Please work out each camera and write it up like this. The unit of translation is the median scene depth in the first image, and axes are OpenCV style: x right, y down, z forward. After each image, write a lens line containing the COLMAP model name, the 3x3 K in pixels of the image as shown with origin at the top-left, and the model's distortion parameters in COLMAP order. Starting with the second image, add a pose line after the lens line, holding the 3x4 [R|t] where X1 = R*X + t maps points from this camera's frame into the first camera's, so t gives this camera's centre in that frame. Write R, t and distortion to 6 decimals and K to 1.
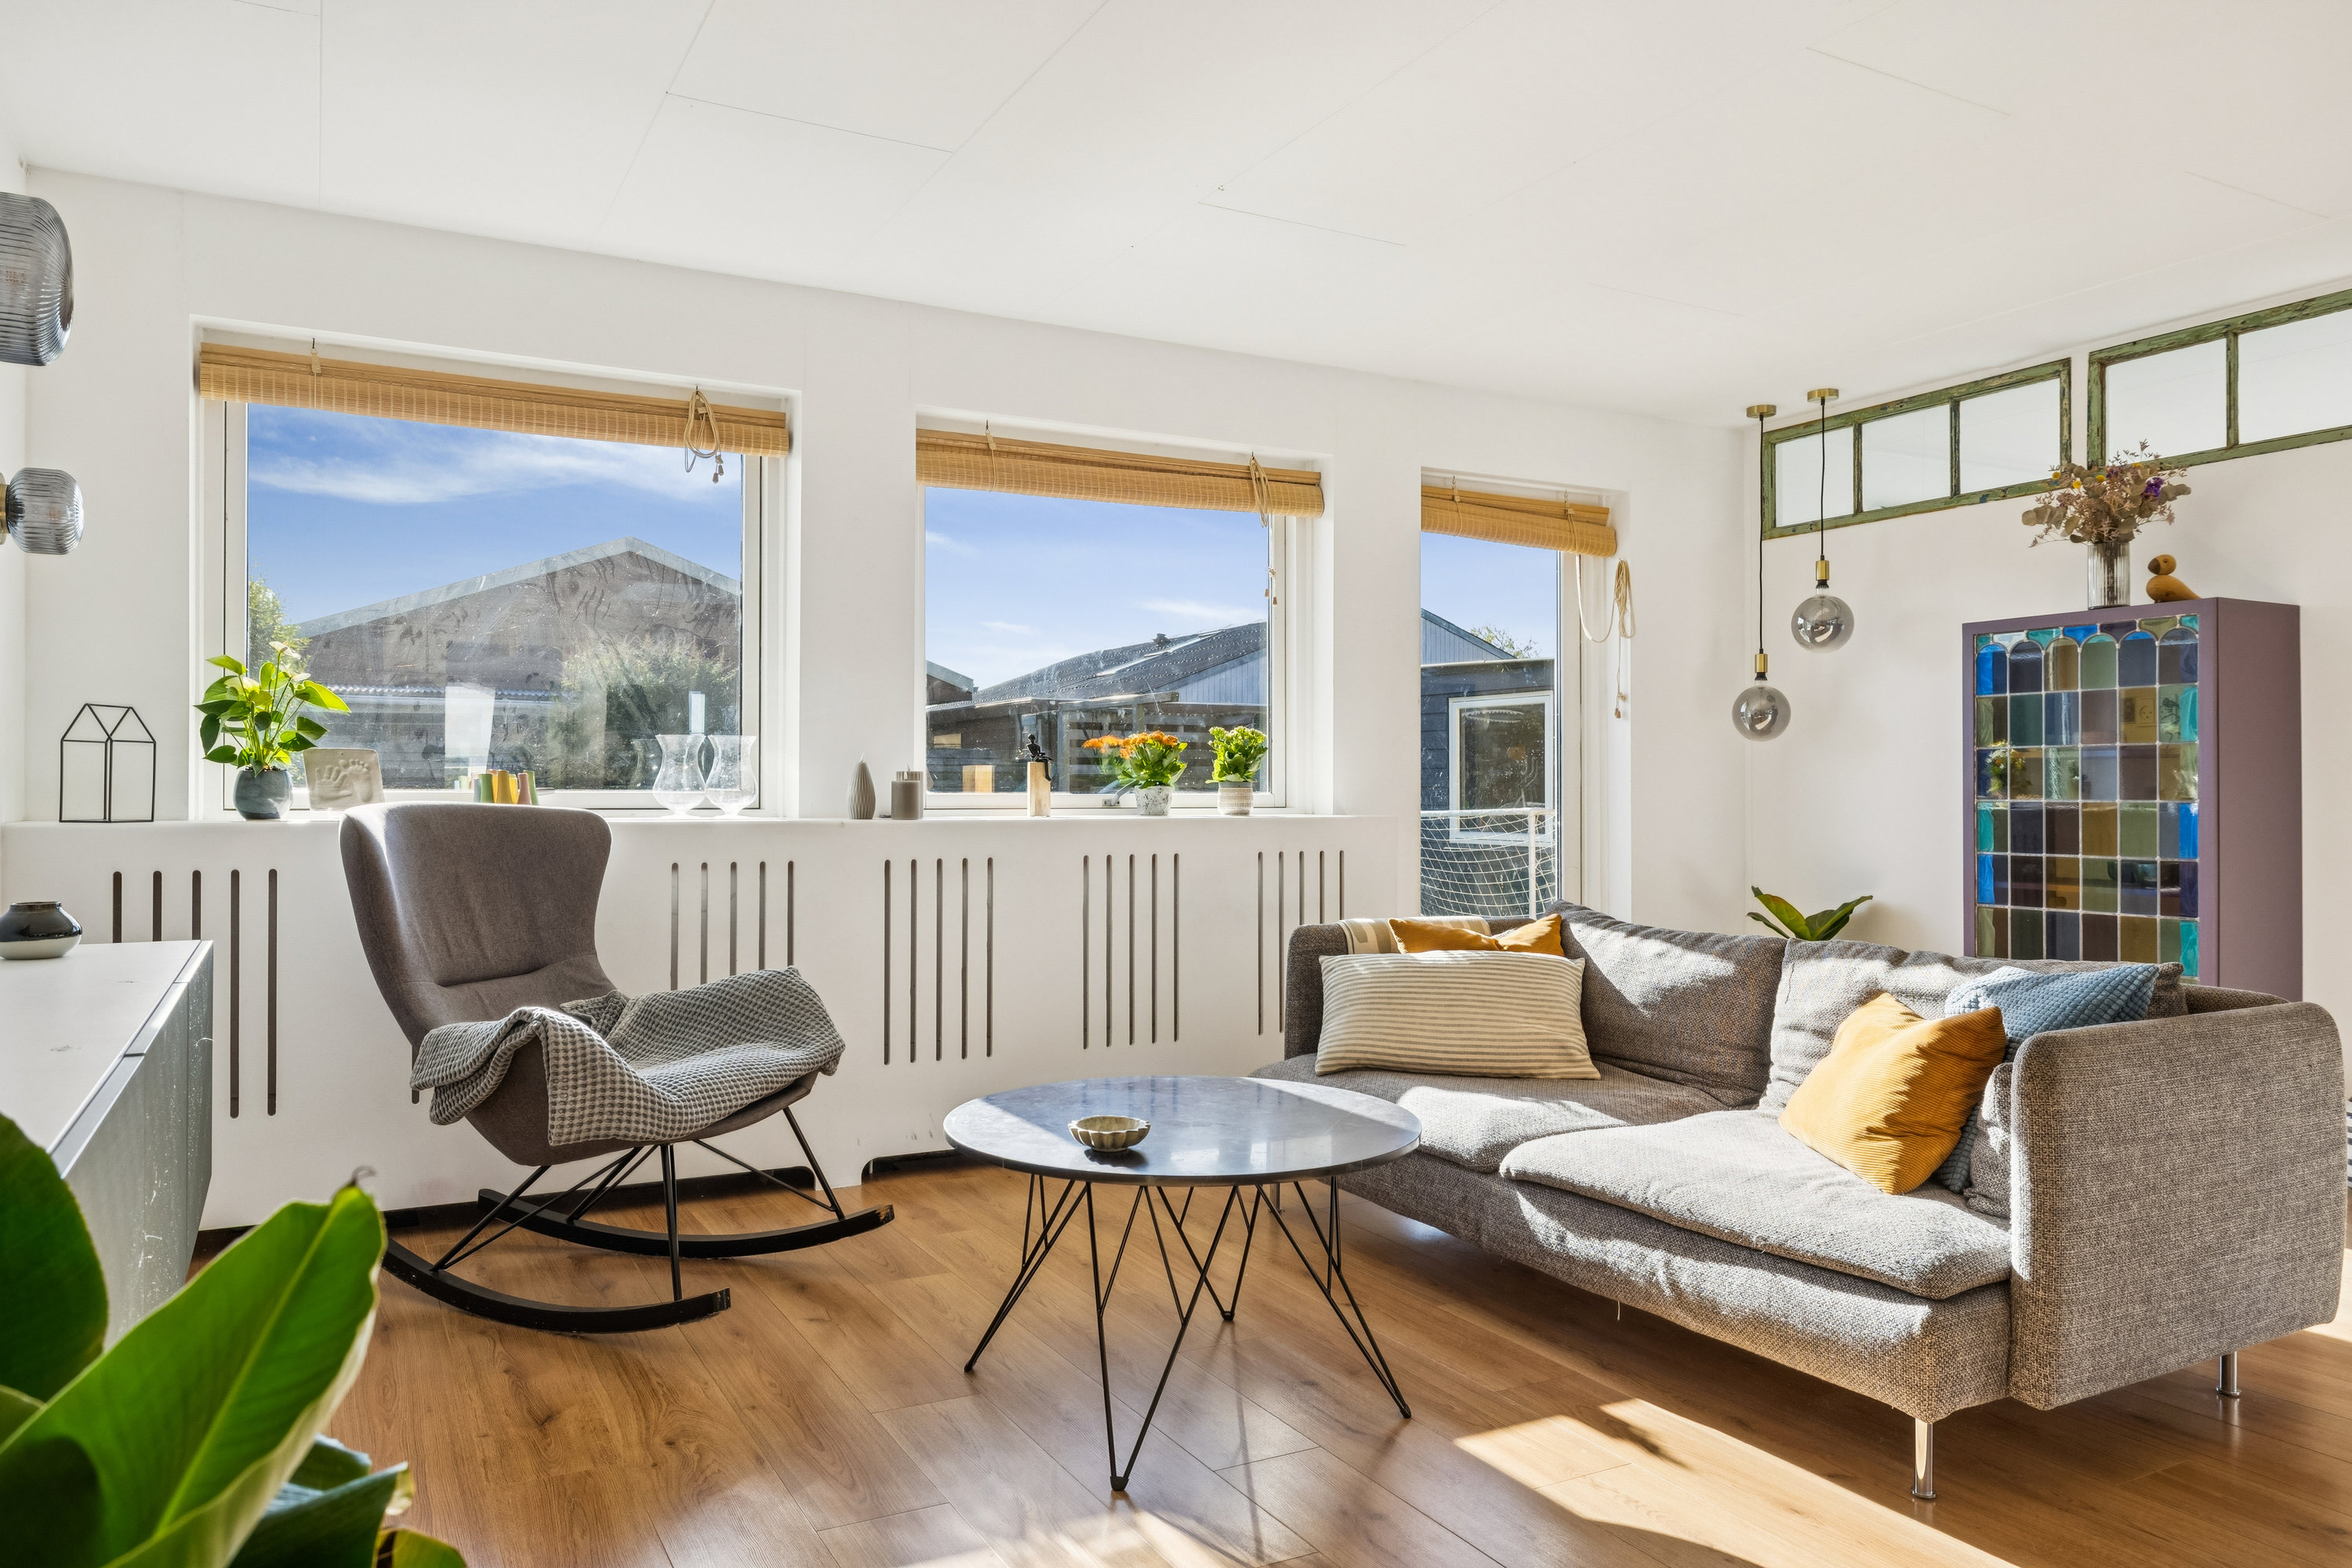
lens RADIAL K [[1576.0, 0, 1177.8], [0, 1576.0, 773.9], [0, 0, 1]] dist [-0.006302, -0.001889]
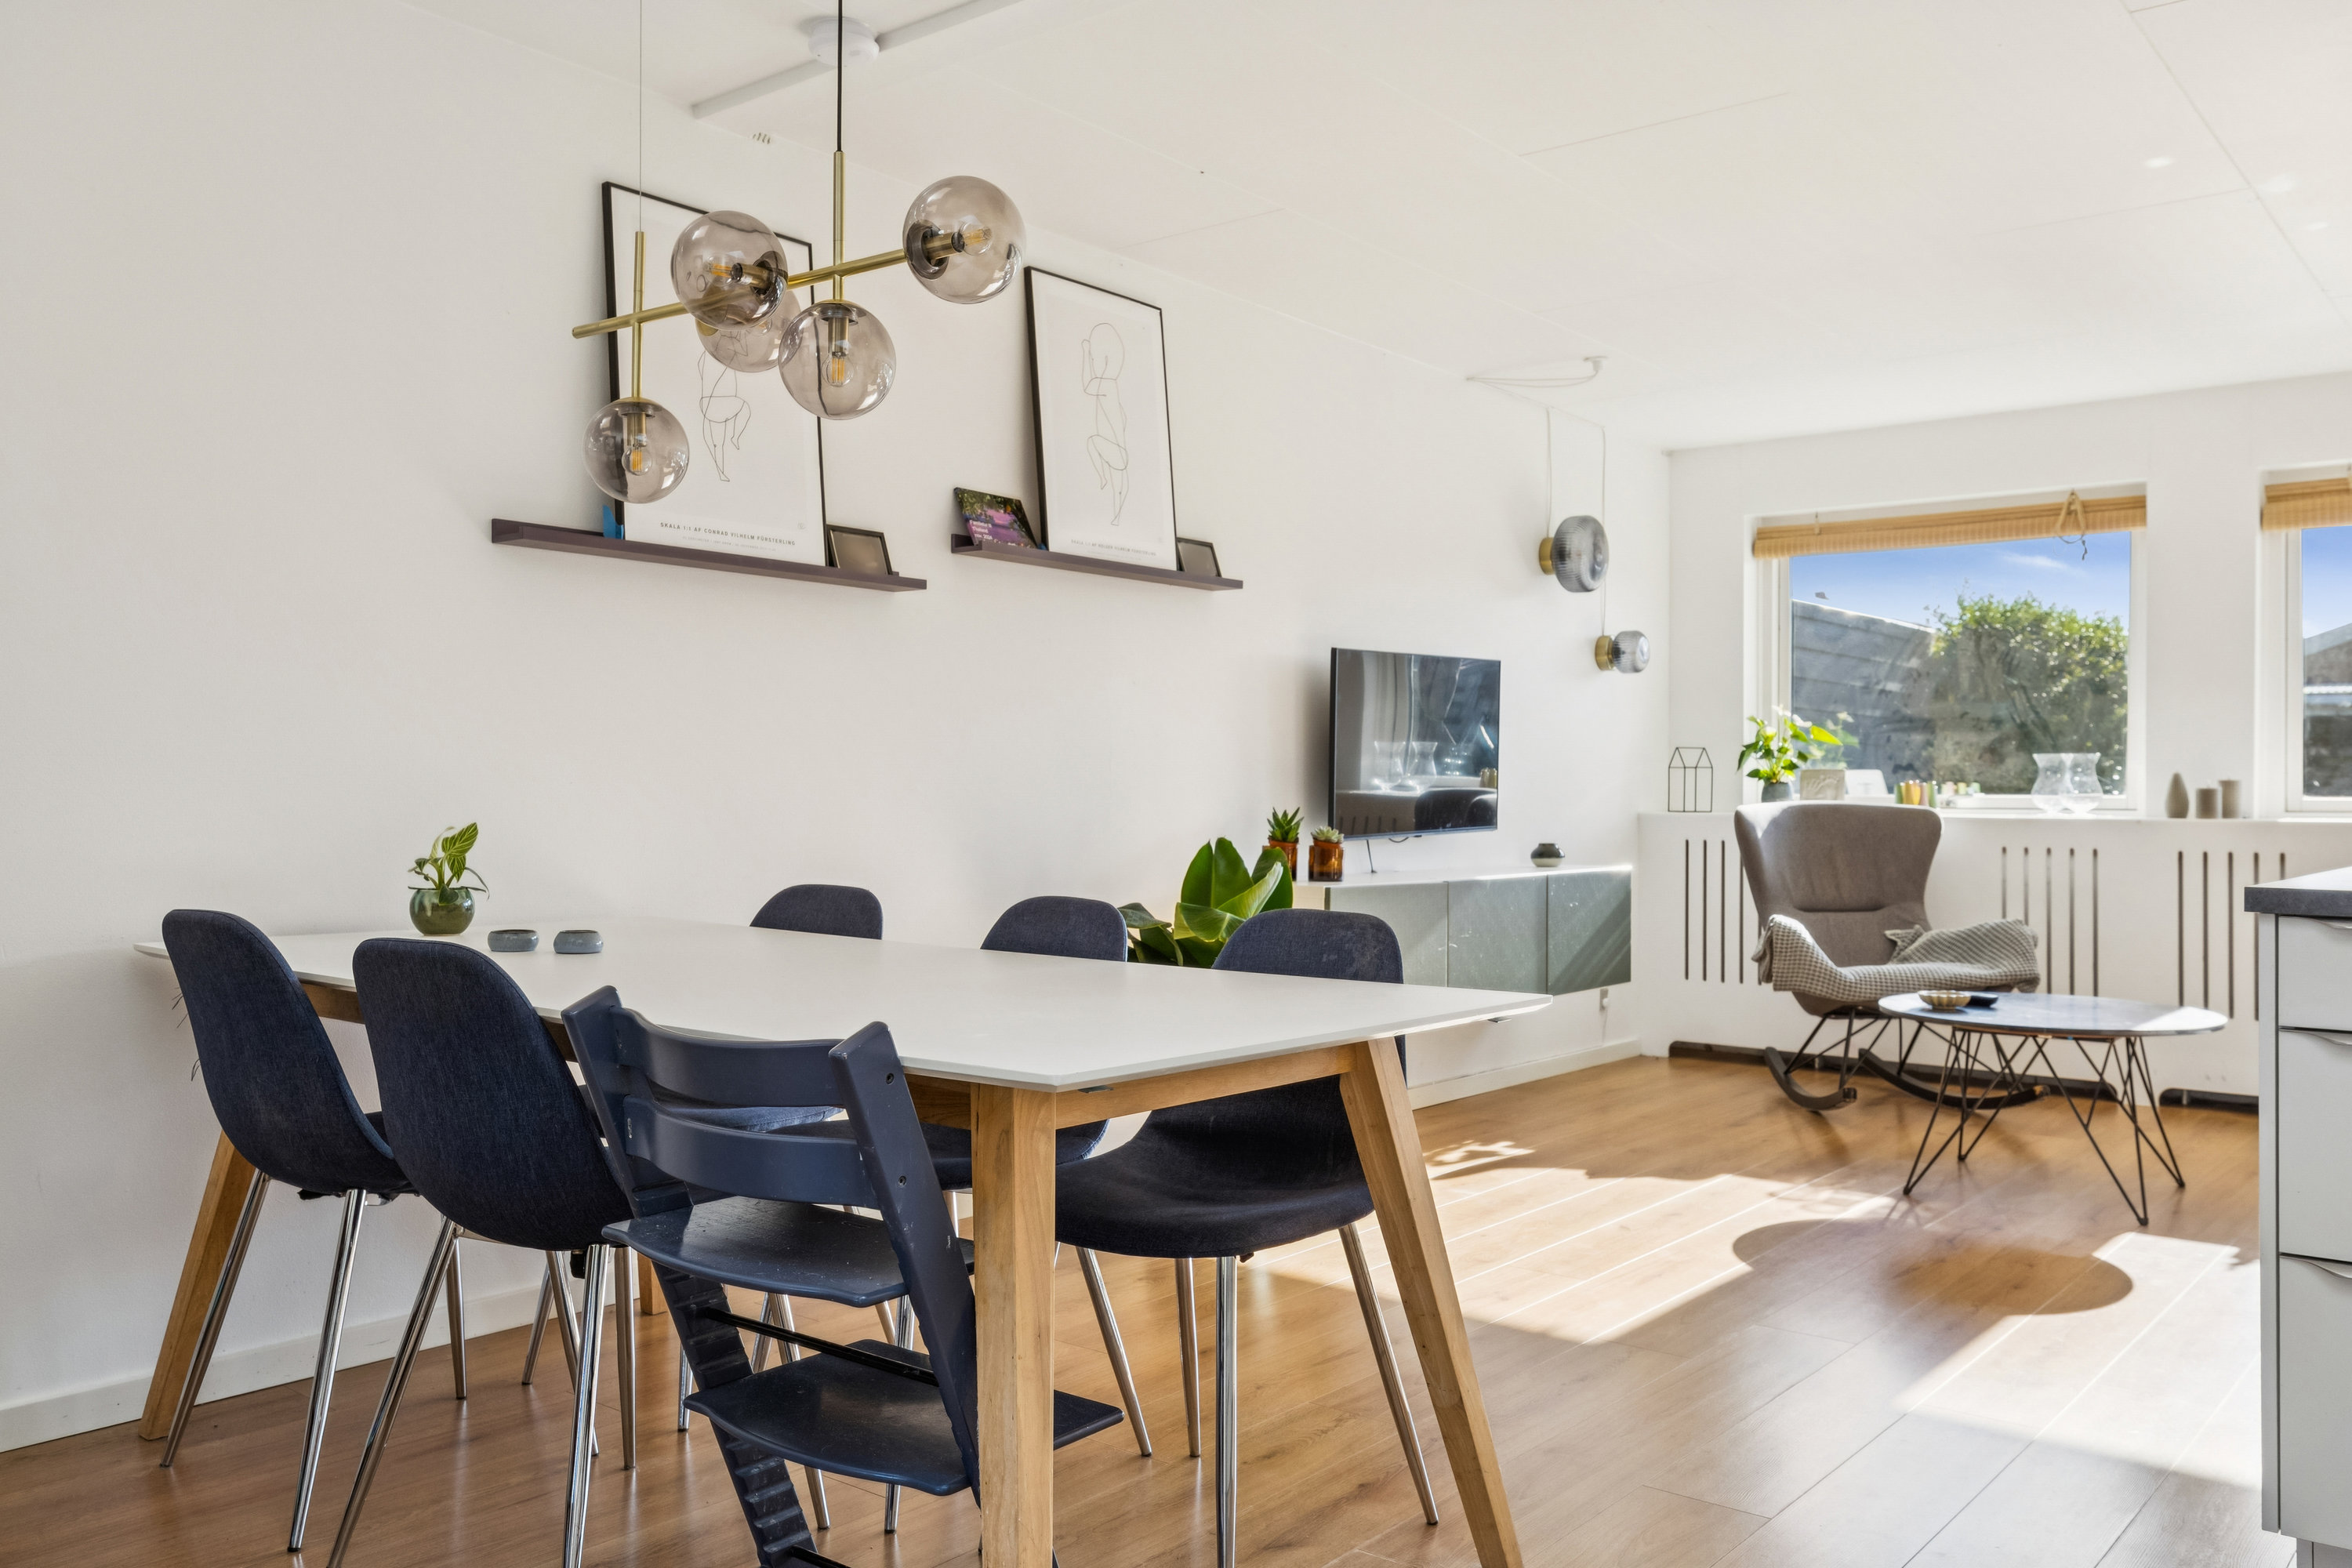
lens RADIAL K [[1874.6, 0, 1175.4], [0, 1874.6, 786.6], [0, 0, 1]] dist [0.002443, 0.000757]
pose [[0.372463, -0.001567, -0.928046, 1.012992], [0.009787, 0.999950, 0.002240, -0.008677], [0.927995, -0.009917, 0.372459, -0.331096]]
